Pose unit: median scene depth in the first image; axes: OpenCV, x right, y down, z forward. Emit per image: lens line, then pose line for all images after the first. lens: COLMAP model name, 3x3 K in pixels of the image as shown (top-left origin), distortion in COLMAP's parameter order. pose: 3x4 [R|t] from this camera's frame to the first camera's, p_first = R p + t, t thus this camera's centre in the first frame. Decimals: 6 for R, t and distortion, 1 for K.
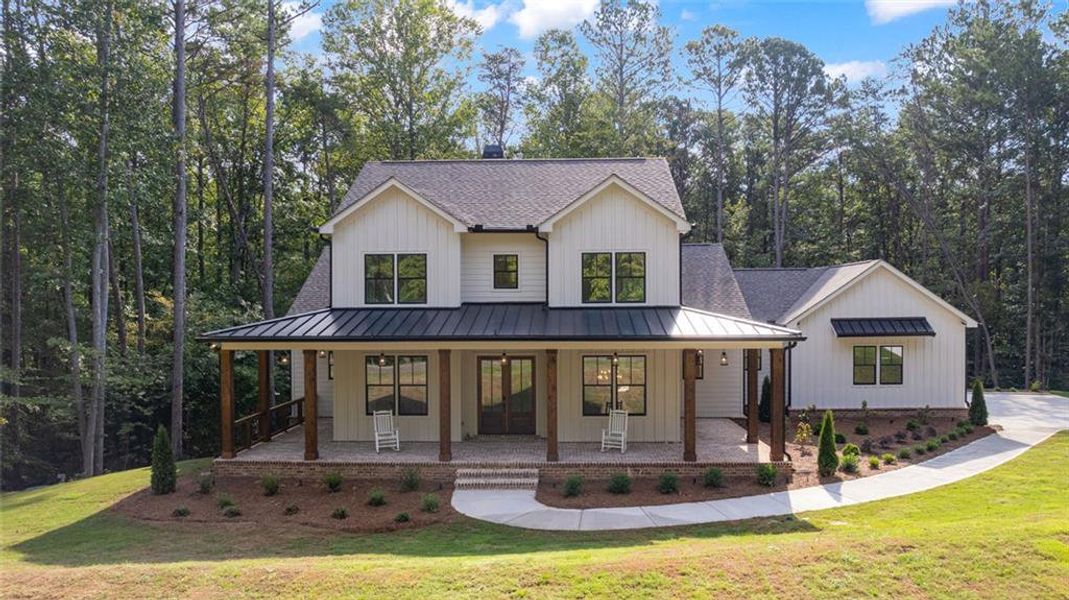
lens RADIAL K [[674.5, 0, 538.0], [0, 674.5, 304.8], [0, 0, 1]] dist [-0.008204, 0.007040]
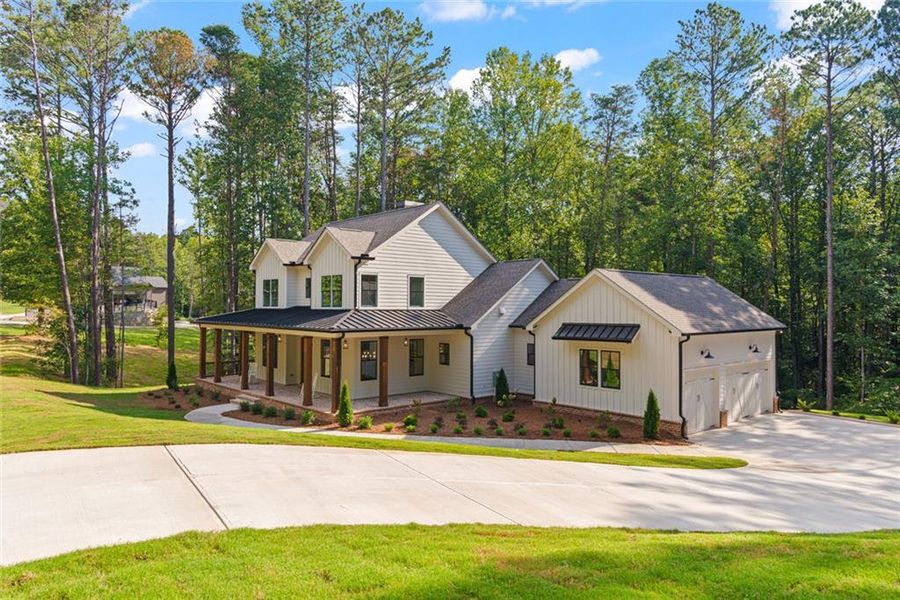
lens RADIAL K [[587.1, 0, 446.2], [0, 587.1, 298.0], [0, 0, 1]] dist [0.042883, 0.001046]
pose [[0.691462, -0.003784, -0.722403, 1.262175], [-0.010428, 0.999830, -0.015218, -0.005515], [0.722338, 0.018056, 0.691304, 0.233049]]
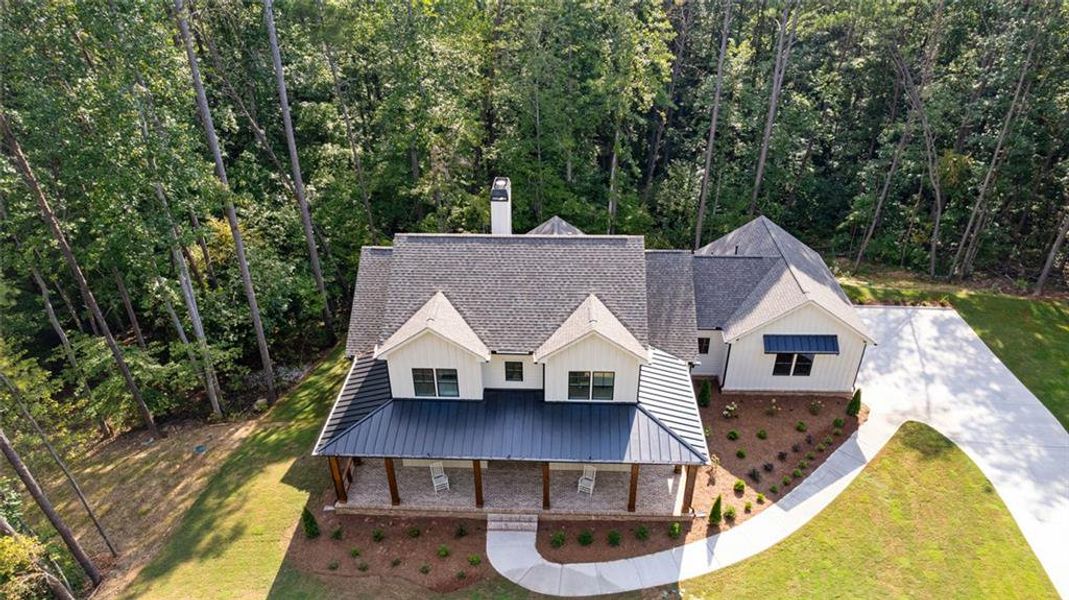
lens RADIAL K [[674.5, 0, 537.4], [0, 674.5, 300.0], [0, 0, 1]] dist [-0.008204, 0.007040]
pose [[0.999869, 0.001240, -0.016107, 0.021668], [0.007298, 0.854844, 0.518833, -0.896349], [0.014413, -0.518883, 0.854724, -0.106682]]
